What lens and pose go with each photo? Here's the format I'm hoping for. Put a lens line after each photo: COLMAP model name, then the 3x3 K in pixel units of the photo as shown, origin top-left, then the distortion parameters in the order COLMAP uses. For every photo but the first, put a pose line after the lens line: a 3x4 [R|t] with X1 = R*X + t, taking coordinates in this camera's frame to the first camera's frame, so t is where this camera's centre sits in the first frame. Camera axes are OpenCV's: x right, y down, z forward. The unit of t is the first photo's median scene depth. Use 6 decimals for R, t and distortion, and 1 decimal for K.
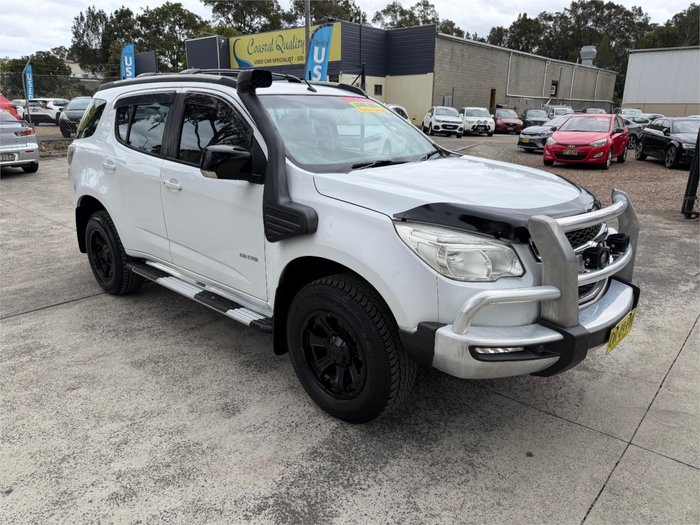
lens RADIAL K [[488.4, 0, 344.6], [0, 488.4, 269.9], [0, 0, 1]] dist [0.044774, -0.058573]
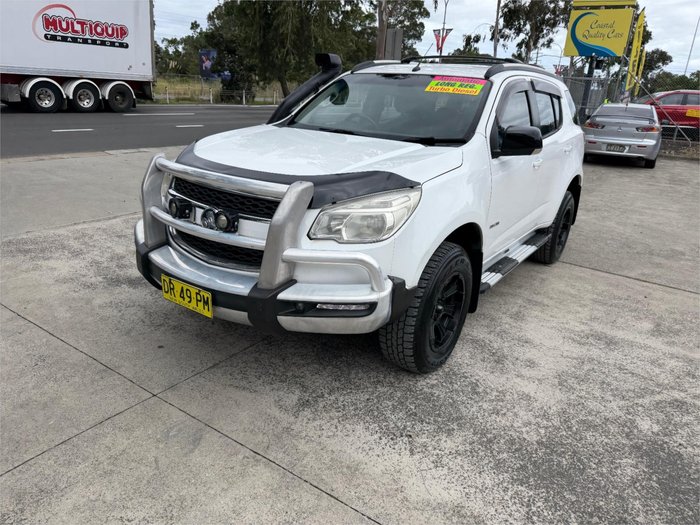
lens RADIAL K [[496.2, 0, 347.6], [0, 496.2, 255.9], [0, 0, 1]] dist [0.003554, -0.007138]
pose [[0.151987, 0.325699, -0.933177, 0.122785], [-0.366007, 0.895572, 0.252962, -0.025868], [0.918117, 0.303102, 0.255323, 0.082345]]
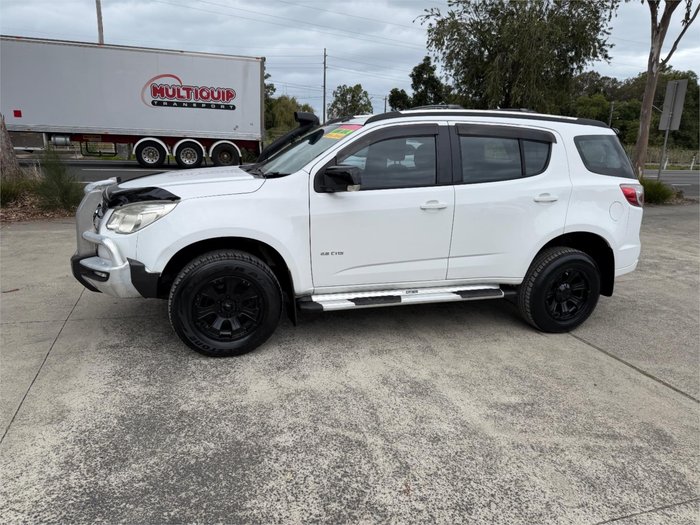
lens RADIAL K [[494.3, 0, 349.1], [0, 494.3, 263.5], [0, 0, 1]] dist [0.019437, -0.026996]
pose [[-0.475182, 0.200206, -0.856808, 0.124017], [-0.310507, 0.872965, 0.376187, -0.060915], [0.823279, 0.444802, -0.352652, 0.186739]]
